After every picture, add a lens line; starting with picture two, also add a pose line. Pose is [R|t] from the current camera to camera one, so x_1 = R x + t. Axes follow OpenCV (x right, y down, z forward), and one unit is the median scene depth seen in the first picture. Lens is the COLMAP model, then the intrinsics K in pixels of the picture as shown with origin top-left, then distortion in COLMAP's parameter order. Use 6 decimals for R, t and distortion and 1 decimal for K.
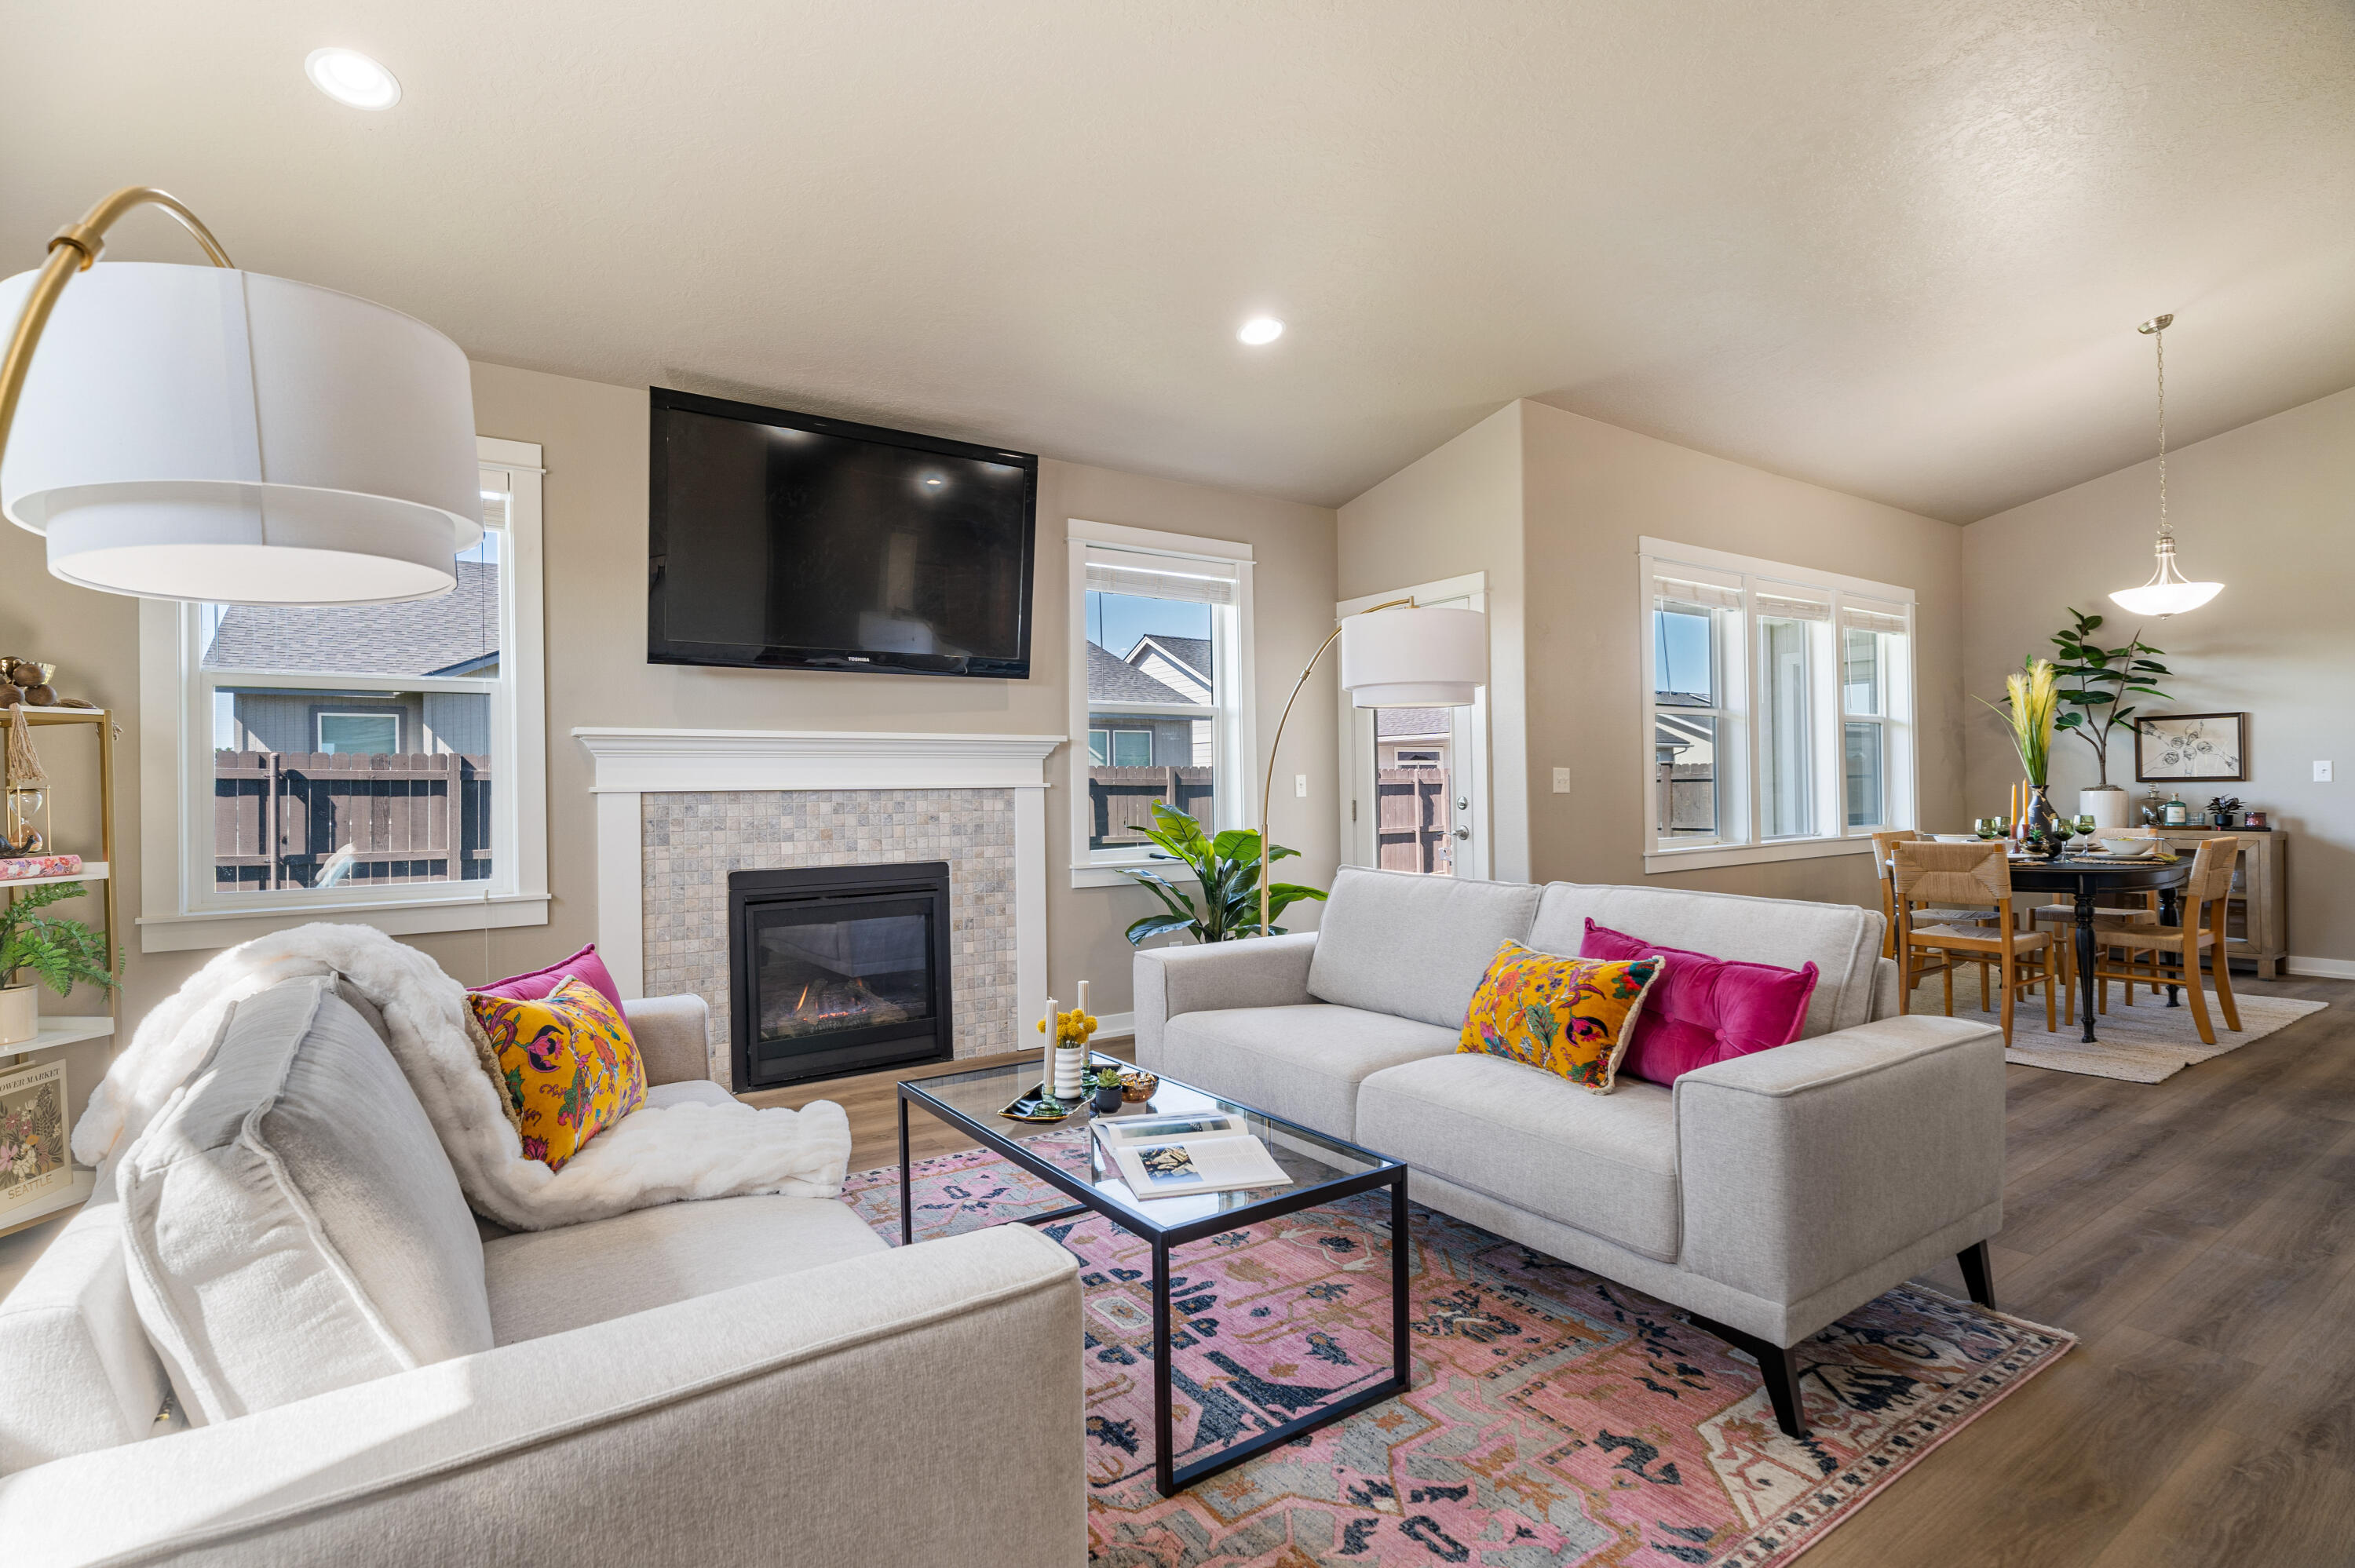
lens RADIAL K [[1120.4, 0, 1158.9], [0, 1120.4, 780.2], [0, 0, 1]] dist [-0.009464, -0.000068]
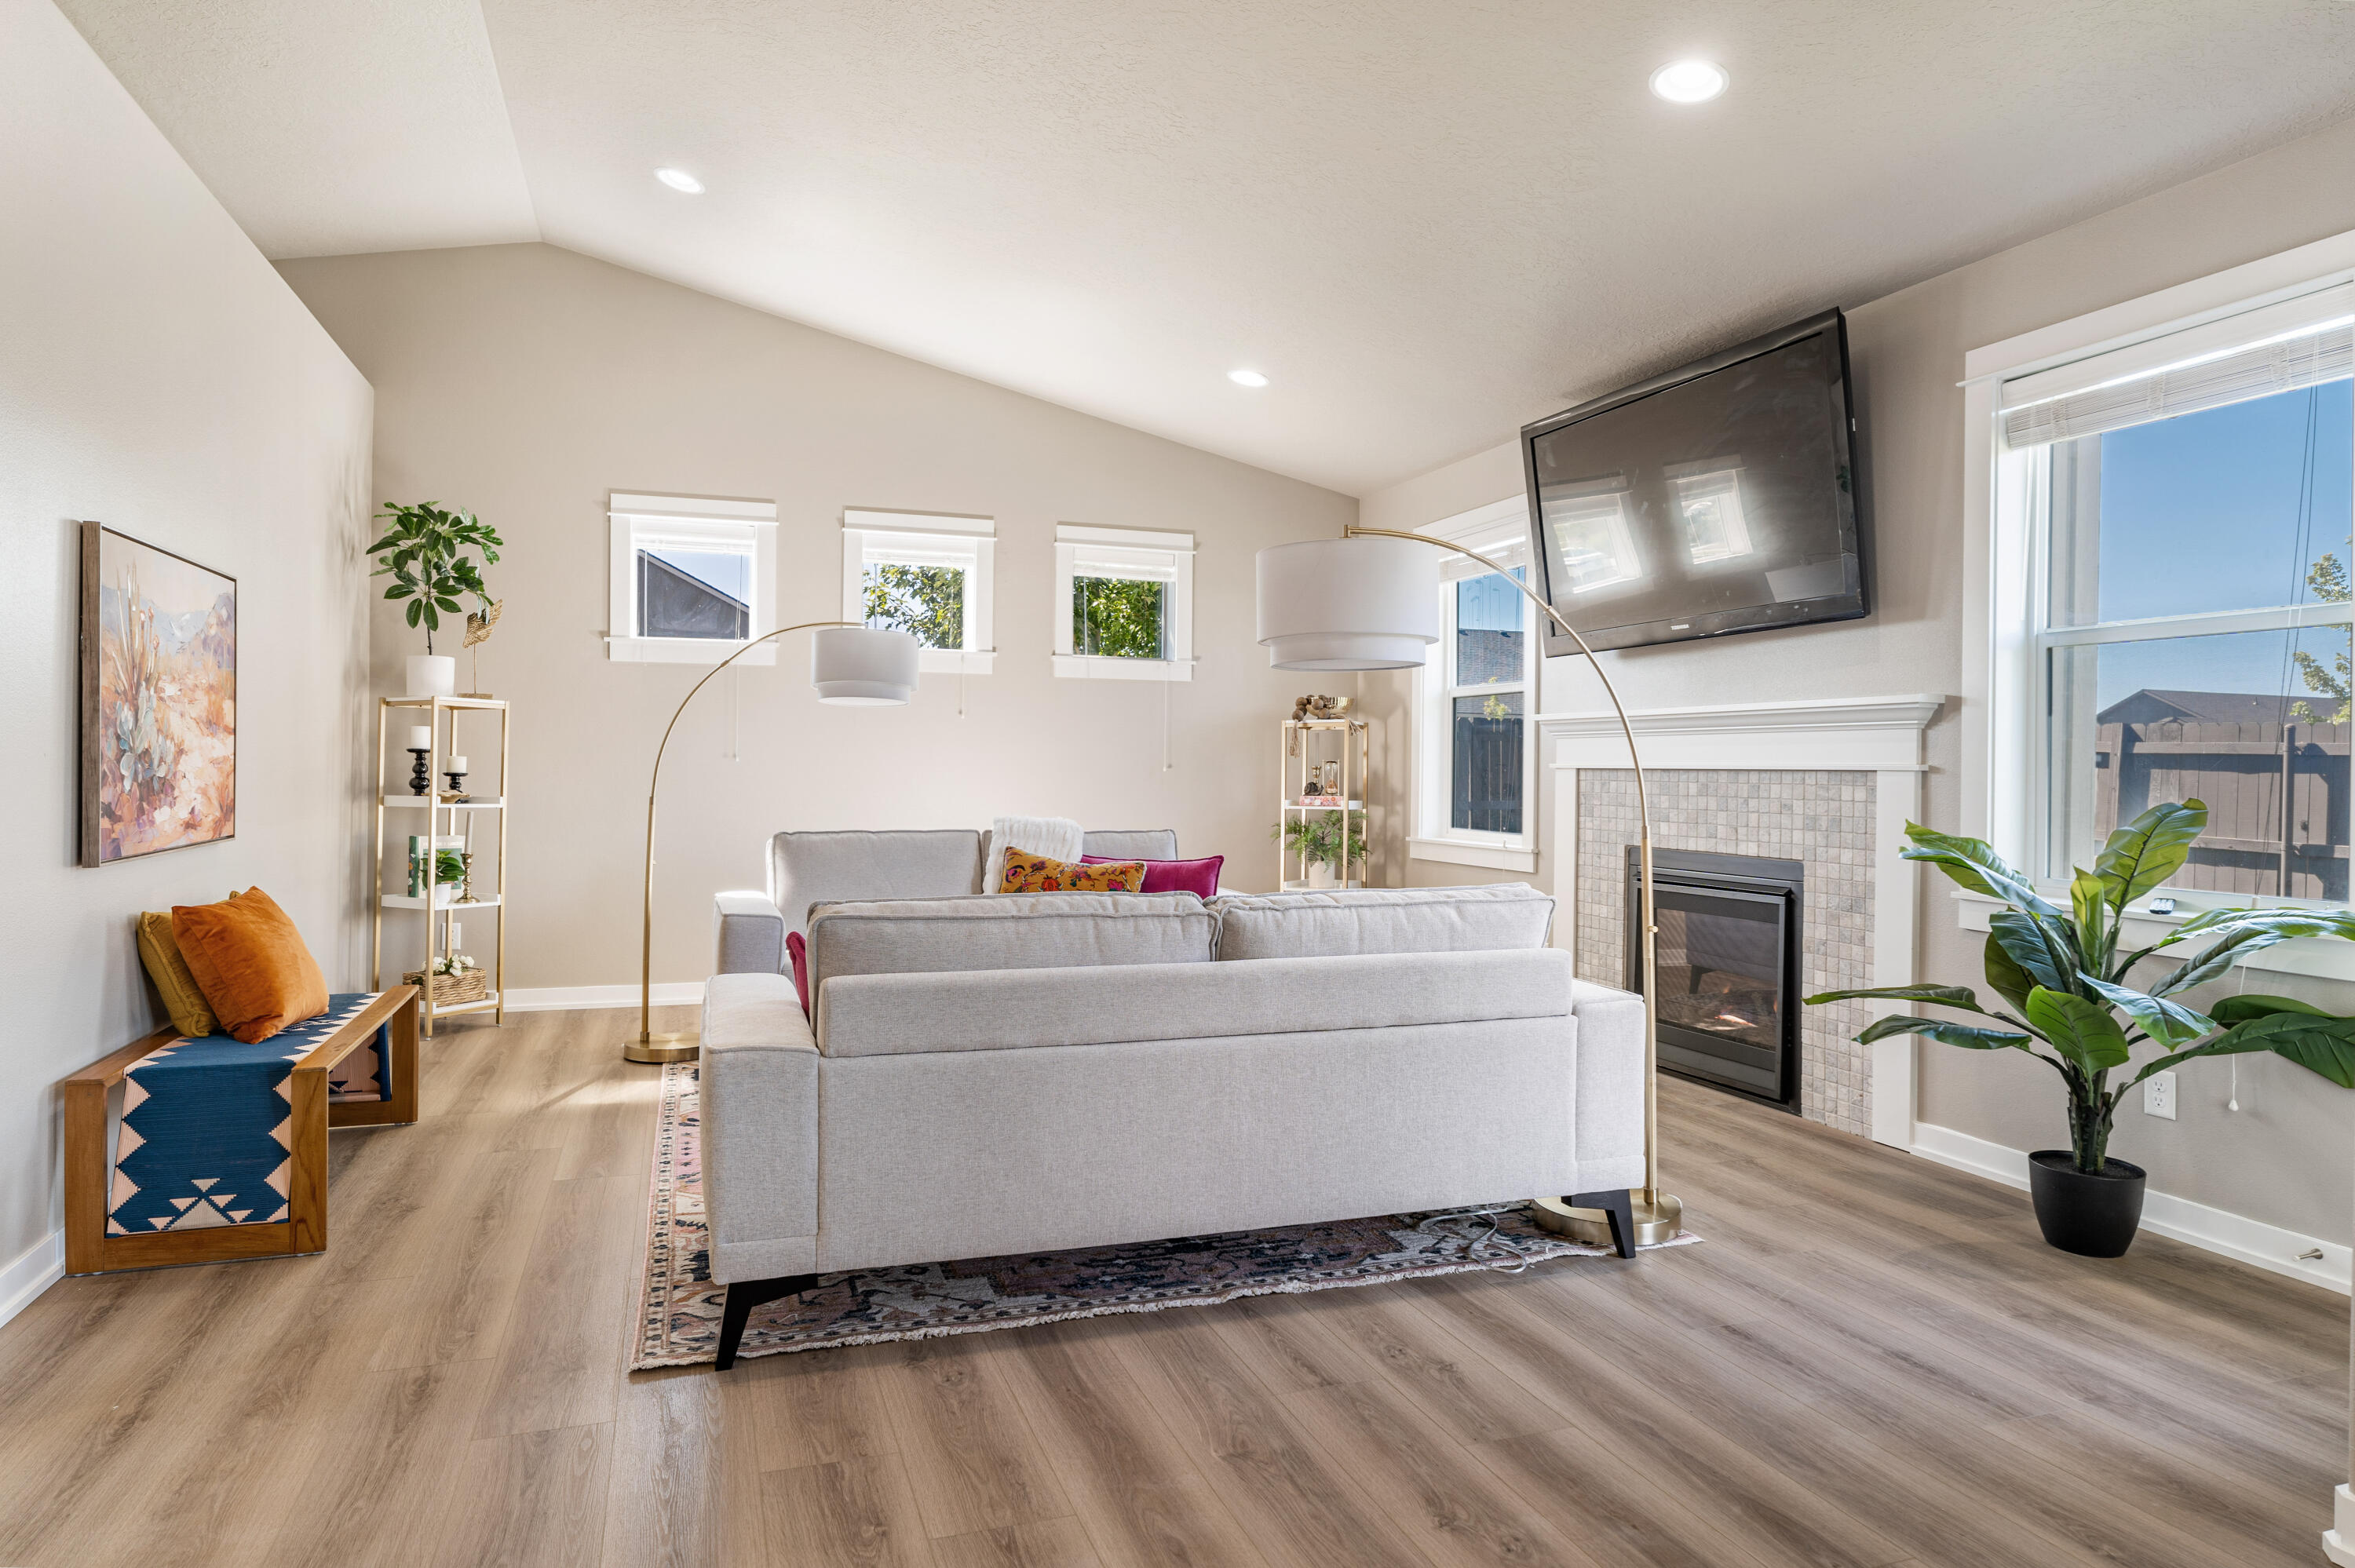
lens RADIAL K [[1353.7, 0, 1155.0], [0, 1353.7, 770.2], [0, 0, 1]] dist [-0.005695, -0.001624]
pose [[-0.256131, 0.012537, -0.966561, 0.827693], [0.000775, 0.999918, 0.012764, -0.004814], [0.966642, 0.002520, -0.256120, 0.787792]]
